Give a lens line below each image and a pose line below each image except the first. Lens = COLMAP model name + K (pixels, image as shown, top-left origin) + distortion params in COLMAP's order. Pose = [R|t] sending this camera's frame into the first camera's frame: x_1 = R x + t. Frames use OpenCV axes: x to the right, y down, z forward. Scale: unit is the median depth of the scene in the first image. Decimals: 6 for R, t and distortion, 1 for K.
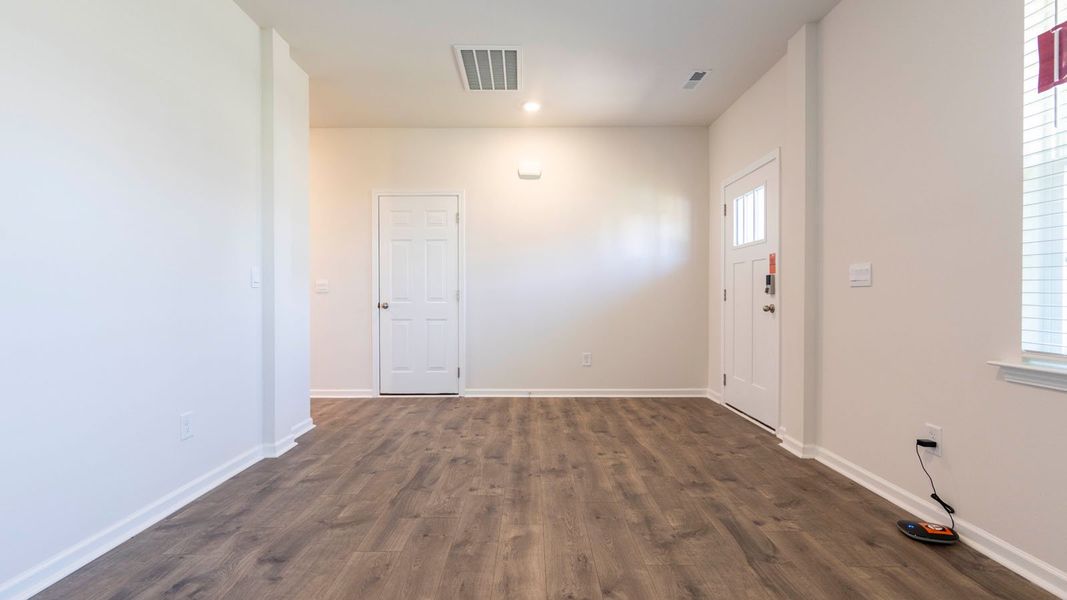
lens RADIAL K [[475.5, 0, 528.9], [0, 475.5, 298.7], [0, 0, 1]] dist [-0.000428, -0.000258]
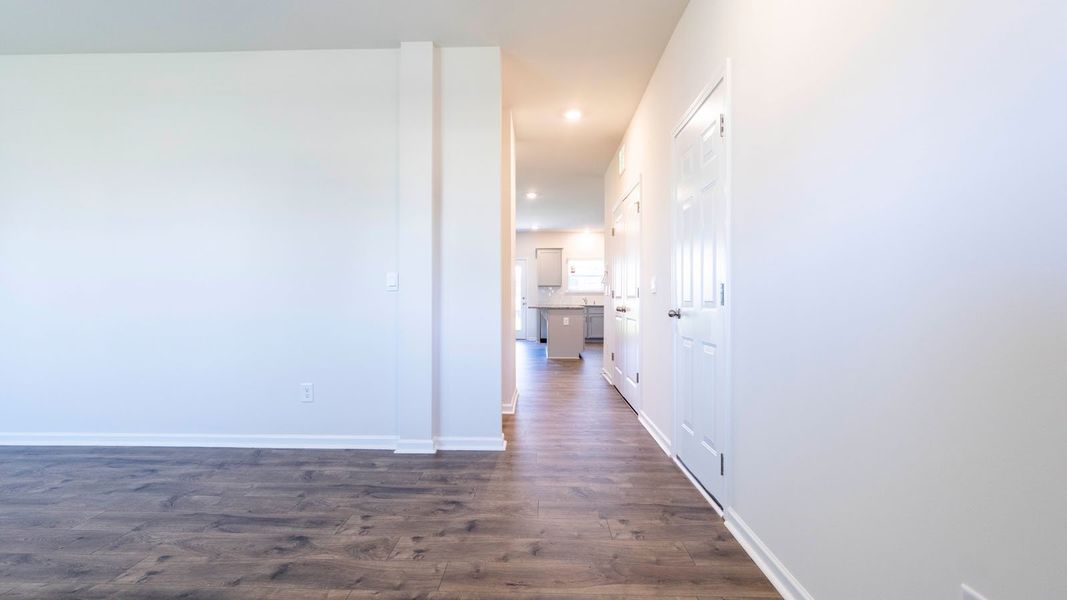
lens RADIAL K [[475.5, 0, 528.9], [0, 475.5, 298.7], [0, 0, 1]] dist [-0.000428, -0.000258]
pose [[-0.027771, 0.000937, -0.999614, 0.671775], [-0.002640, 0.999996, 0.001011, -0.012265], [0.999611, 0.002667, -0.027768, 1.739040]]
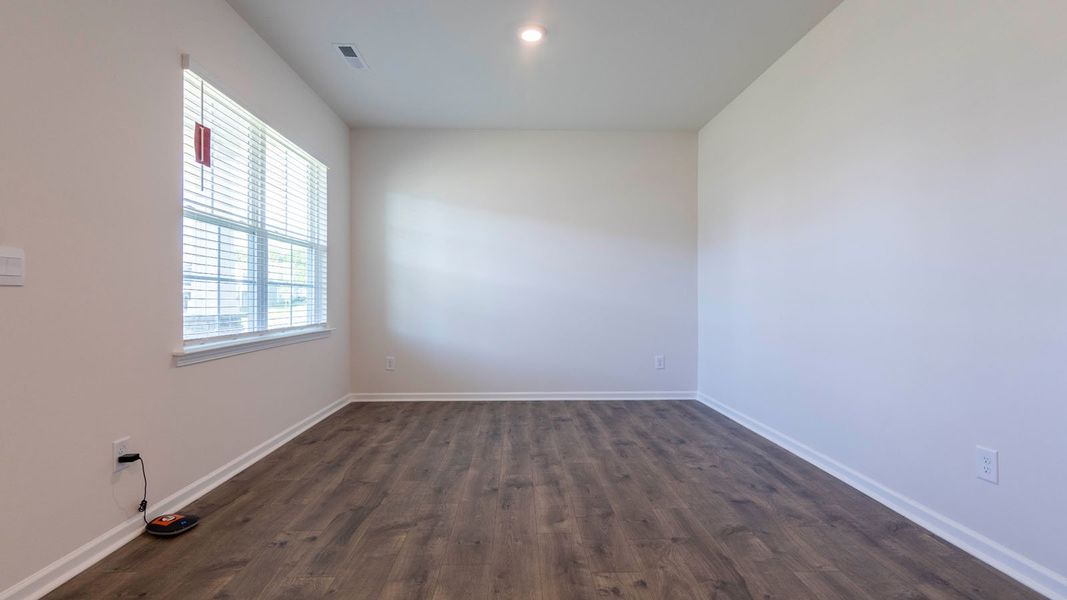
lens RADIAL K [[475.5, 0, 528.9], [0, 475.5, 298.7], [0, 0, 1]] dist [-0.000428, -0.000258]
pose [[-0.999589, 0.000110, -0.028672, 0.068819], [0.000032, 0.999996, 0.002717, -0.012063], [0.028672, 0.002715, -0.999585, 1.827137]]
